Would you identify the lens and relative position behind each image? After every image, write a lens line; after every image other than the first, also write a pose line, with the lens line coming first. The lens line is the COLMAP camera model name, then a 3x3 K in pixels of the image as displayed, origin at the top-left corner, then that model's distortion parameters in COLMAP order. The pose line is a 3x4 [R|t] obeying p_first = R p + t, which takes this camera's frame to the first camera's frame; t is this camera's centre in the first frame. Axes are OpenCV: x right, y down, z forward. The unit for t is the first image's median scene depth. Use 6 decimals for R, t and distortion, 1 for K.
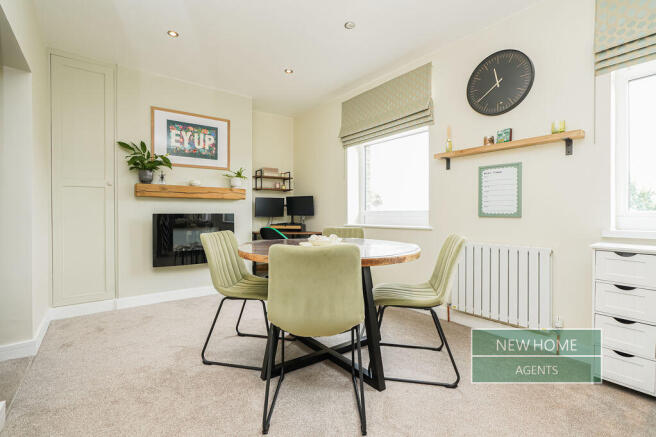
lens RADIAL K [[301.3, 0, 327.8], [0, 301.3, 214.3], [0, 0, 1]] dist [-0.015589, 0.001519]
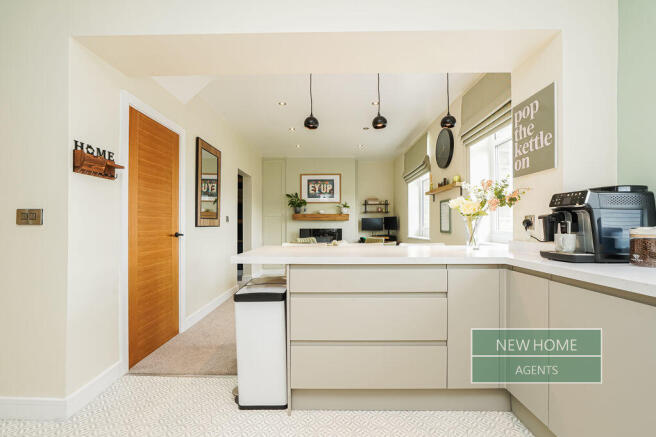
lens RADIAL K [[301.3, 0, 326.5], [0, 301.3, 223.7], [0, 0, 1]] dist [-0.015589, 0.001519]
pose [[0.794910, -0.003383, -0.606718, 0.725158], [-0.002408, 0.999959, -0.008729, -0.015662], [0.606723, 0.008400, 0.794869, -0.457411]]
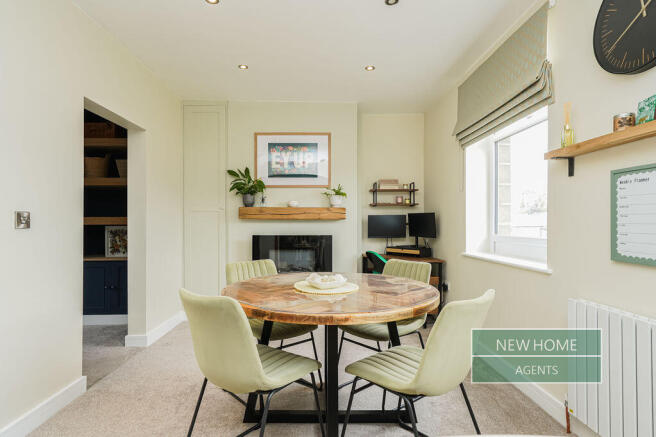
lens RADIAL K [[358.9, 0, 324.8], [0, 358.9, 224.7], [0, 0, 1]] dist [-0.008703, 0.005252]
pose [[0.810617, 0.007124, -0.585533, 0.338200], [-0.004739, 0.999973, 0.005604, -0.043879], [0.585557, -0.001768, 0.810629, 0.114127]]
